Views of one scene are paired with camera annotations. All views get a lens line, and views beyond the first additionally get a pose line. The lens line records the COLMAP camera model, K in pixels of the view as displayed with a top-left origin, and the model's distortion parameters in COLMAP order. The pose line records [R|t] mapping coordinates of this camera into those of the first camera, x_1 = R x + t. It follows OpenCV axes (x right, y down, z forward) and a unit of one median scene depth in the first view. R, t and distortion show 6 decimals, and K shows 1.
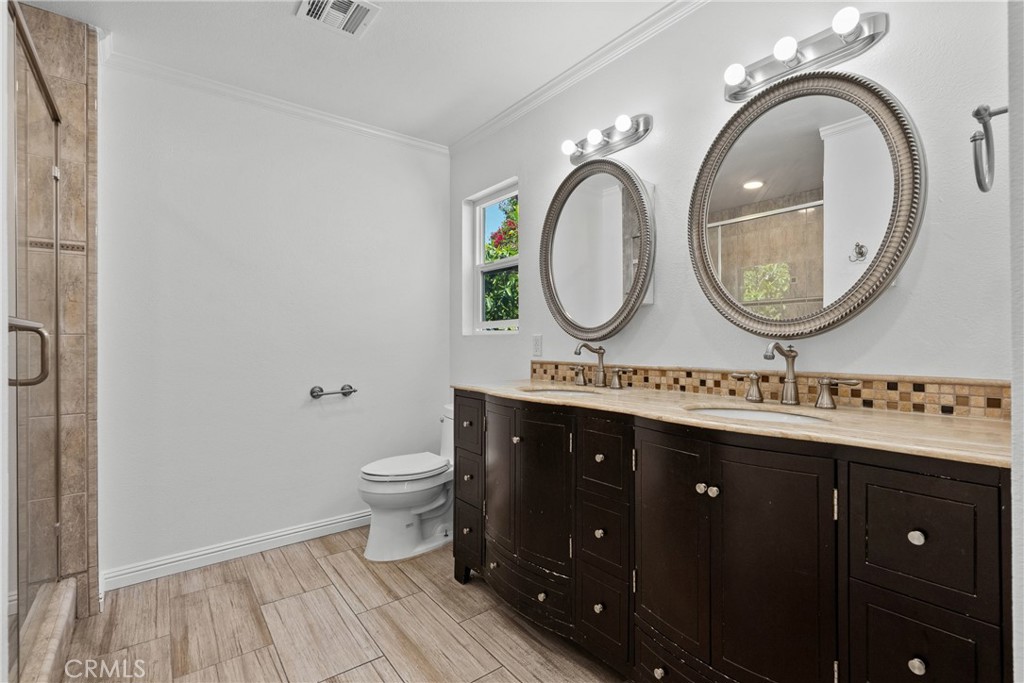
lens RADIAL K [[469.3, 0, 513.9], [0, 469.3, 341.4], [0, 0, 1]] dist [0.000688, -0.000121]
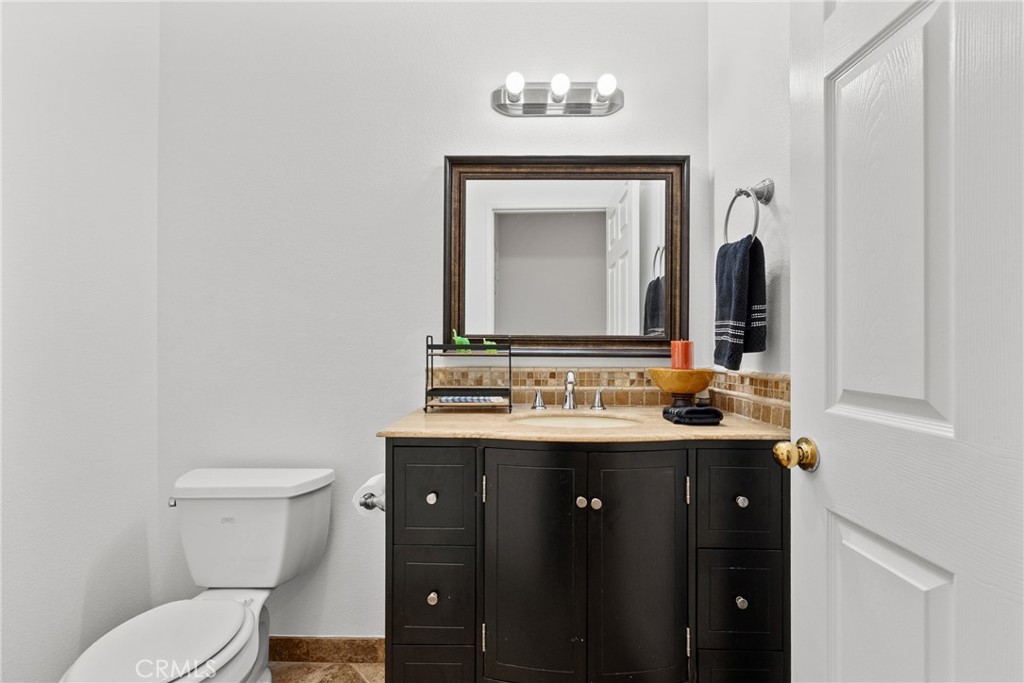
lens RADIAL K [[469.3, 0, 511.7], [0, 469.3, 342.7], [0, 0, 1]] dist [0.000688, -0.000121]
pose [[0.602392, 0.009252, 0.798147, -0.458655], [-0.004948, 0.999957, -0.007858, -0.005002], [-0.798185, 0.000784, 0.602412, 0.545337]]
